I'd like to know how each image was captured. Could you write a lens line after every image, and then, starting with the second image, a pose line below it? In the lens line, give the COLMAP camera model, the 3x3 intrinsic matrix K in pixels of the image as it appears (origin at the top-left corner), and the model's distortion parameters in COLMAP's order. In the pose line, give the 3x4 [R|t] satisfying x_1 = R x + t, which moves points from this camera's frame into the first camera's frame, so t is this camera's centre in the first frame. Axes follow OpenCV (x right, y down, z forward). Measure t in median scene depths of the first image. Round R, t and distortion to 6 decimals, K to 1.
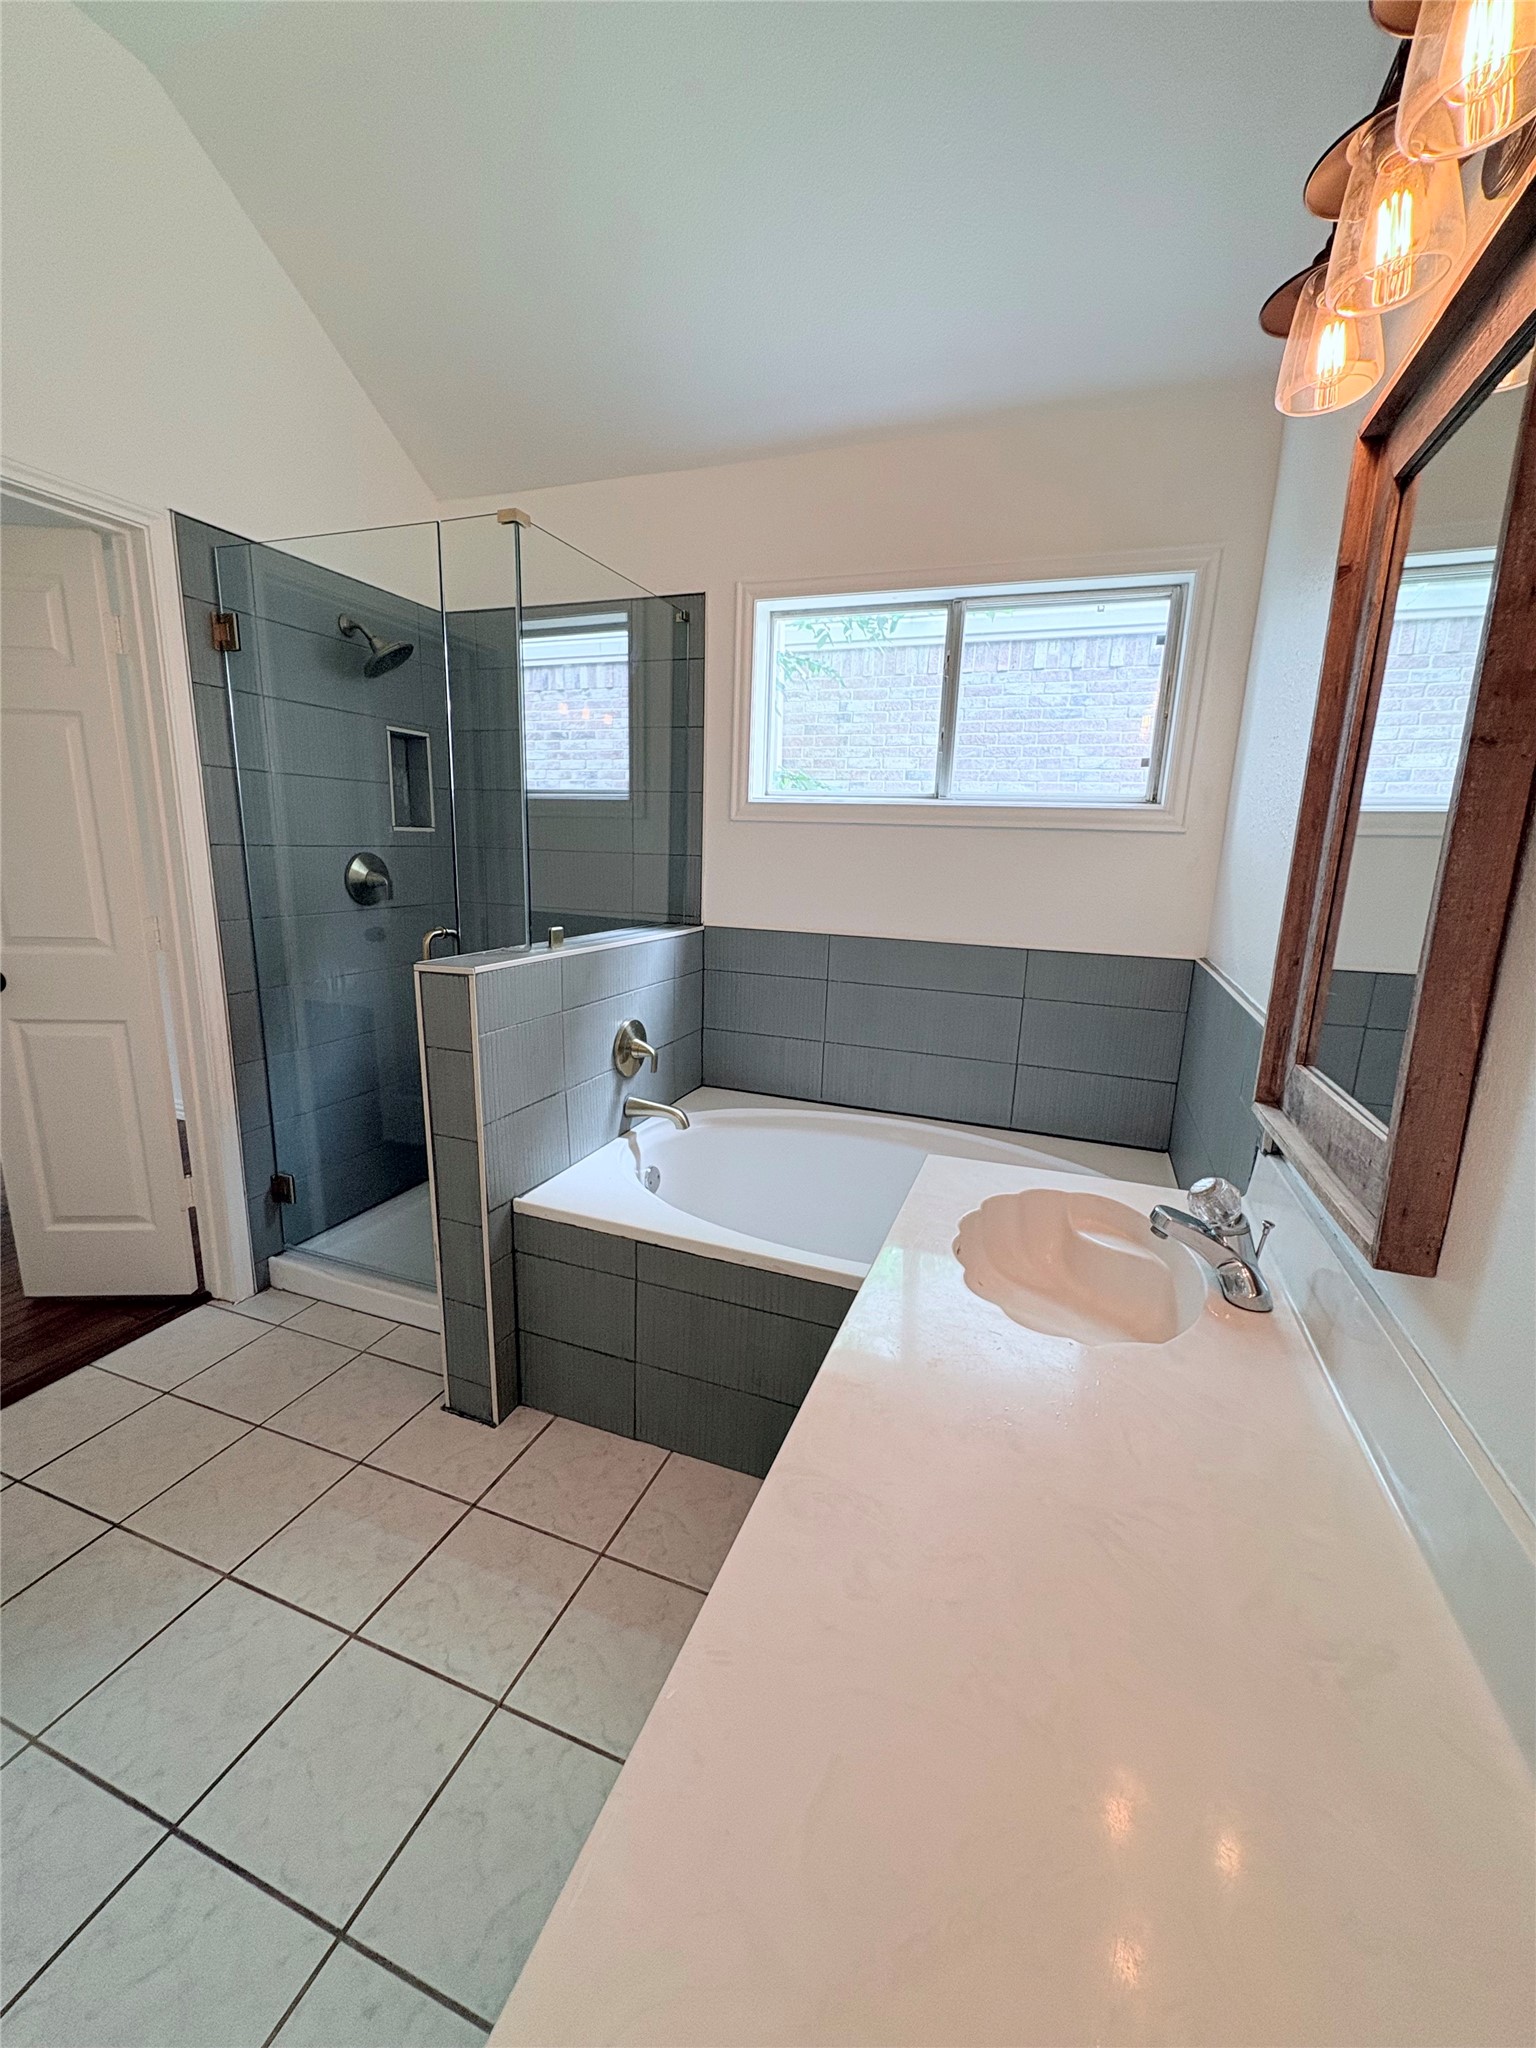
lens RADIAL K [[820.0, 0, 767.4], [0, 820.0, 1021.4], [0, 0, 1]] dist [0.000708, 0.000082]
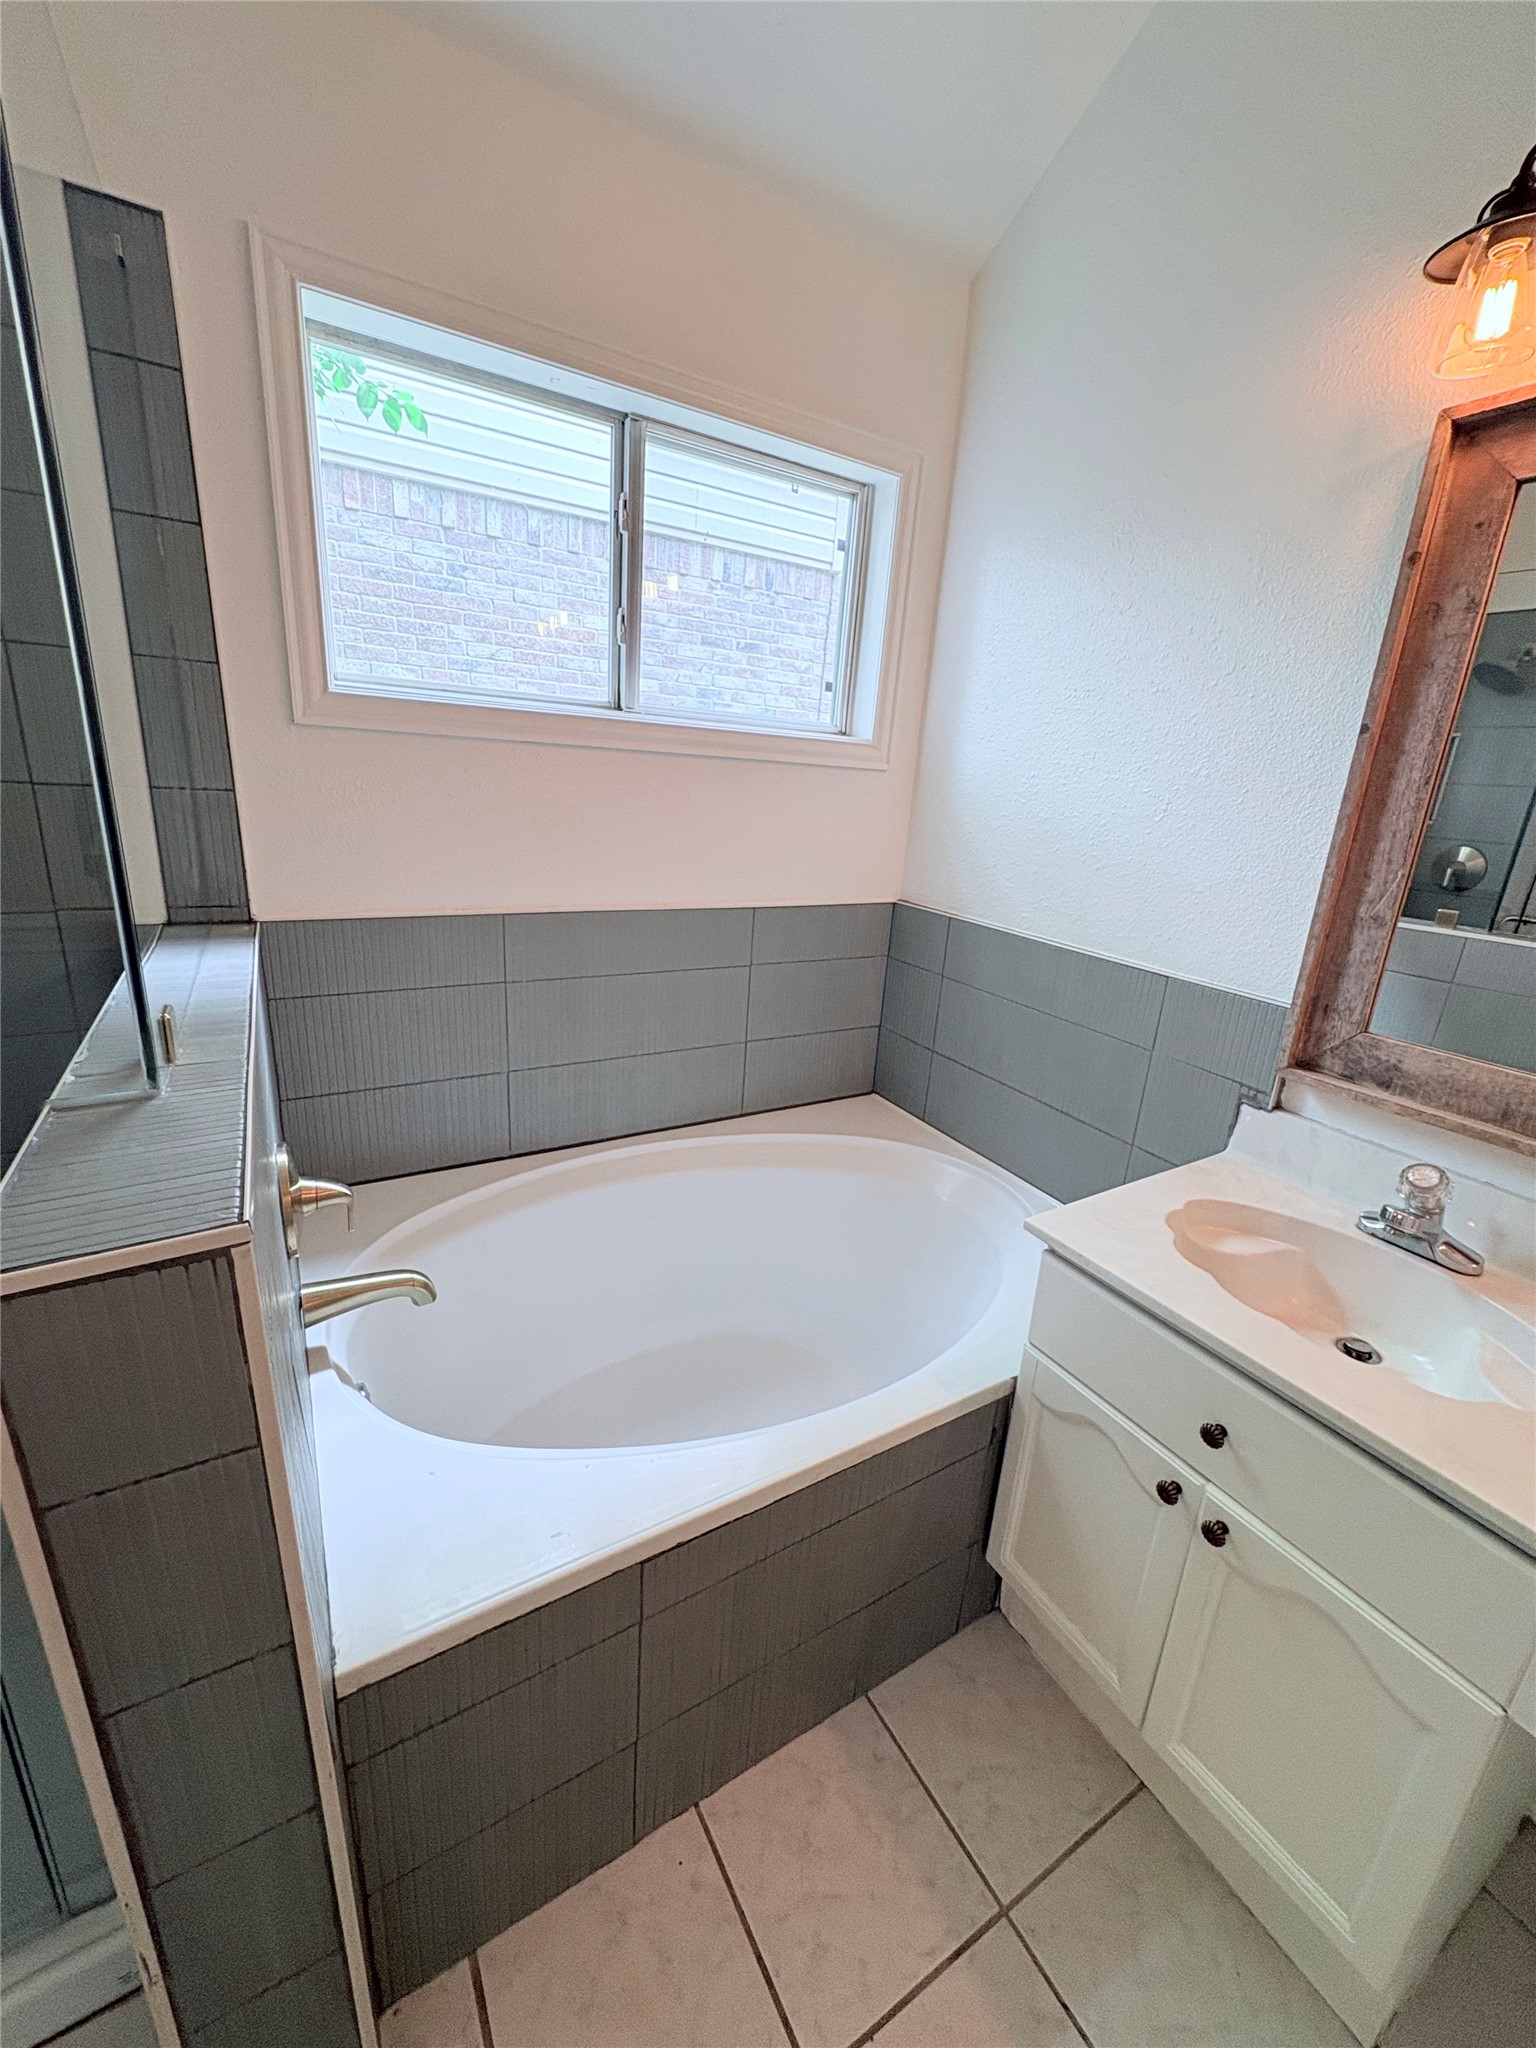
lens RADIAL K [[820.0, 0, 767.4], [0, 820.0, 1021.4], [0, 0, 1]] dist [0.000708, 0.000082]
pose [[0.625961, -0.220701, 0.747973, -0.309892], [0.121053, 0.974992, 0.186380, -0.122040], [-0.770402, -0.026123, 0.637024, 0.428460]]
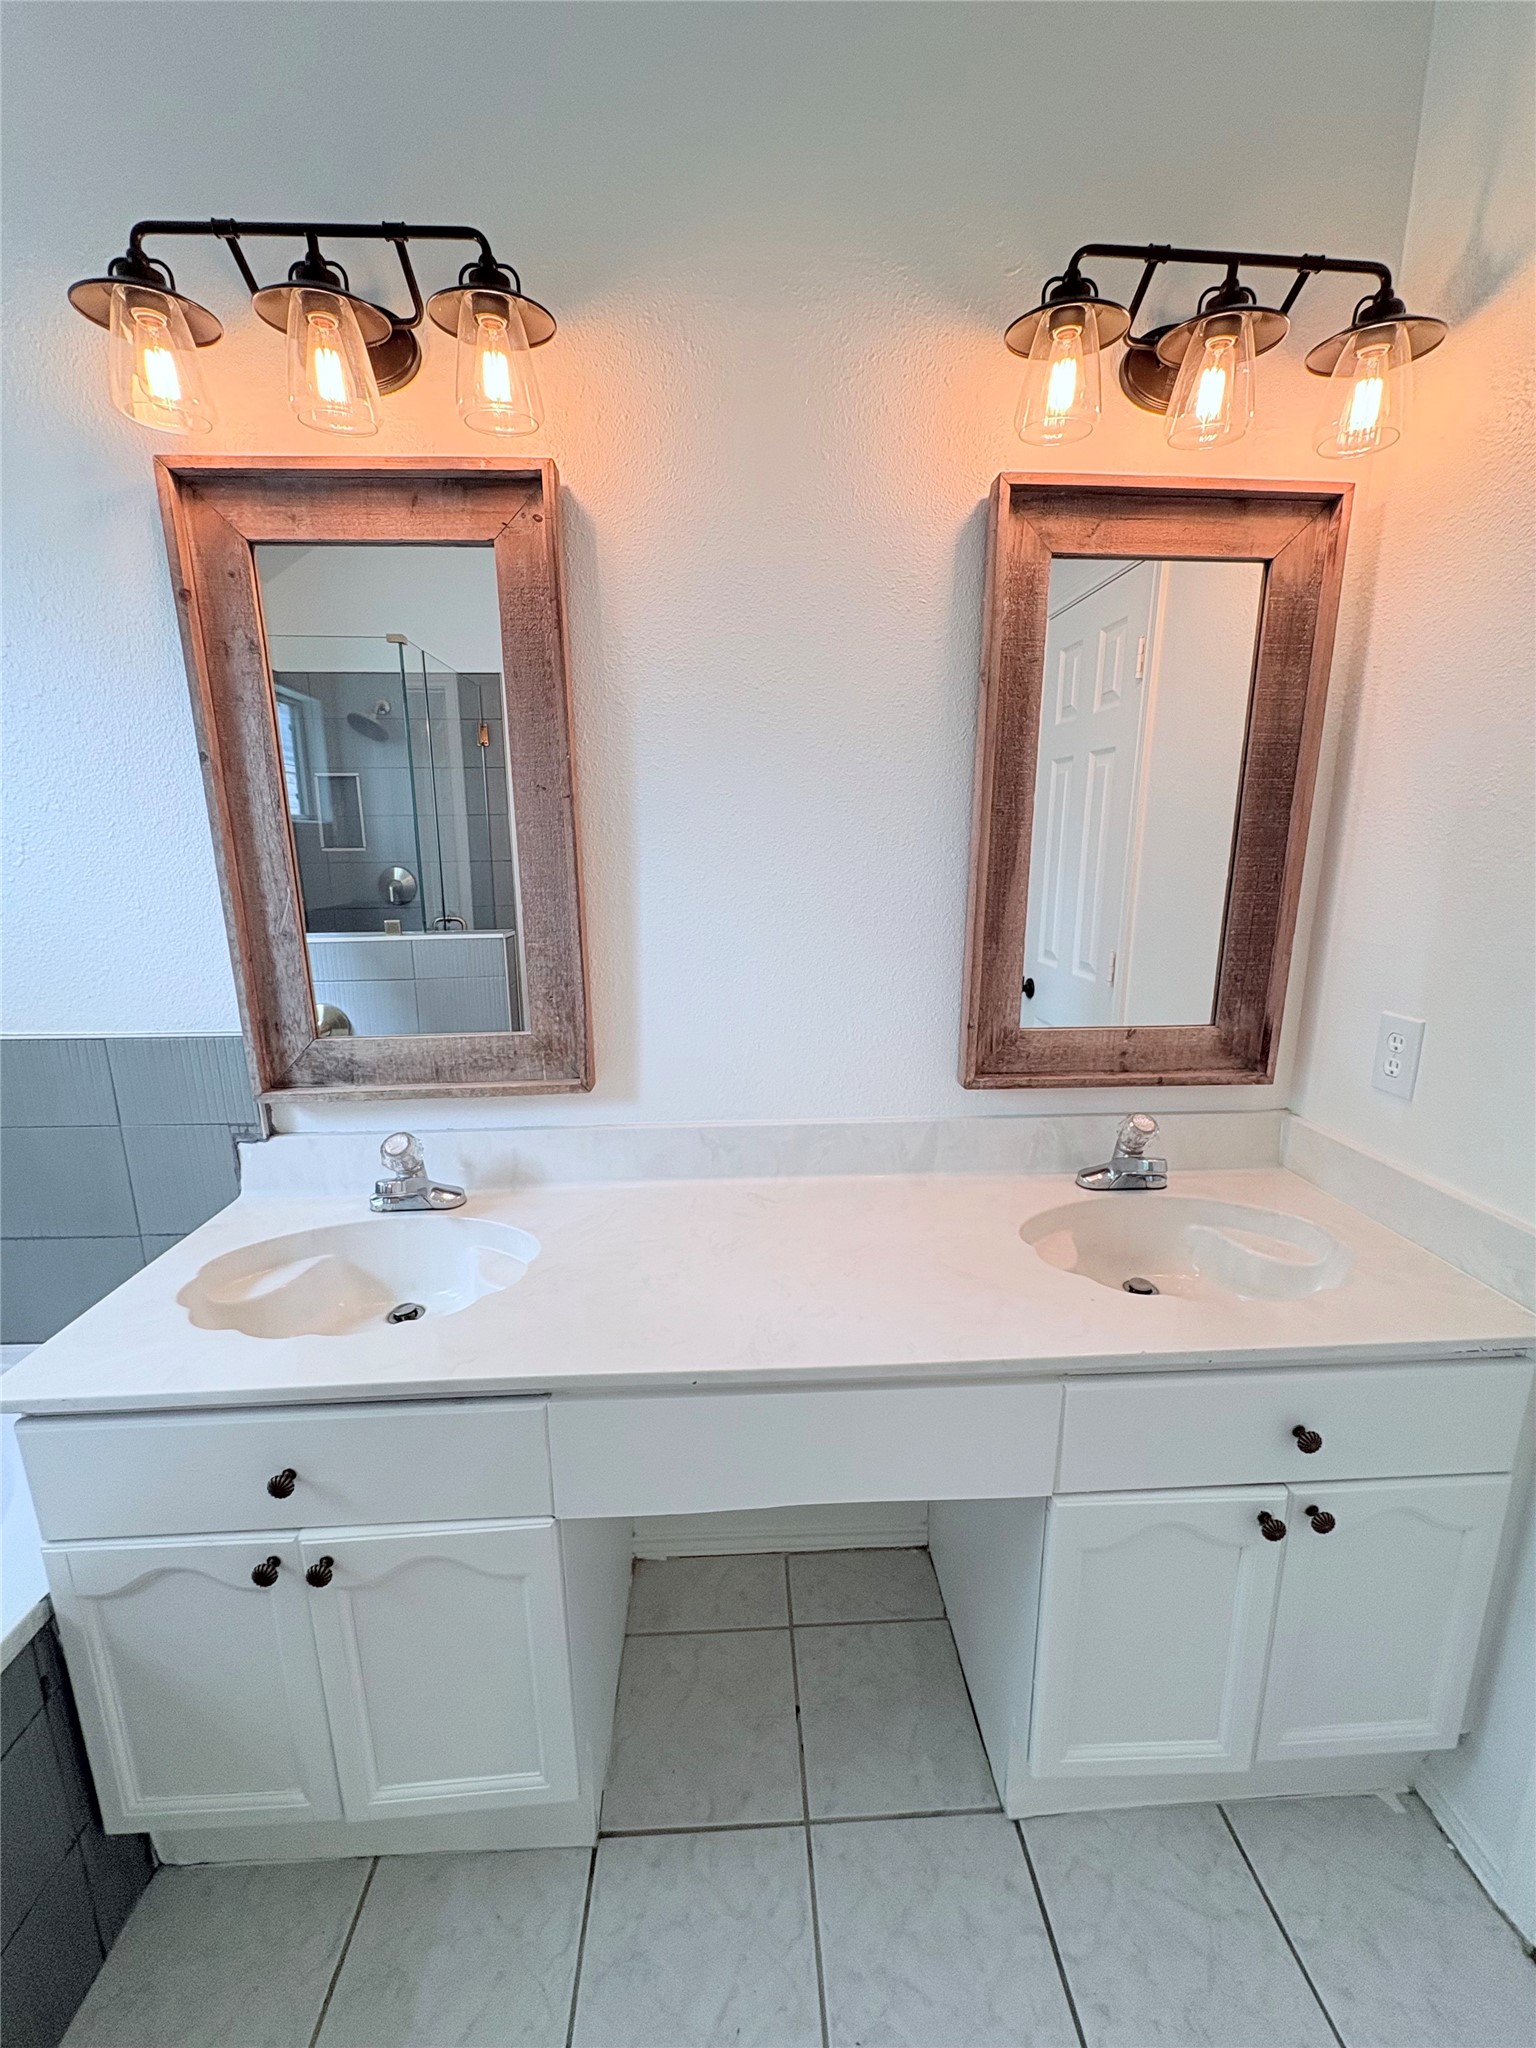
lens RADIAL K [[820.0, 0, 767.4], [0, 820.0, 1021.4], [0, 0, 1]] dist [0.000708, 0.000082]
pose [[-0.399959, -0.222092, 0.889218, -0.298059], [0.185697, 0.930439, 0.315912, -0.101965], [-0.897524, 0.291477, -0.330895, 0.374210]]
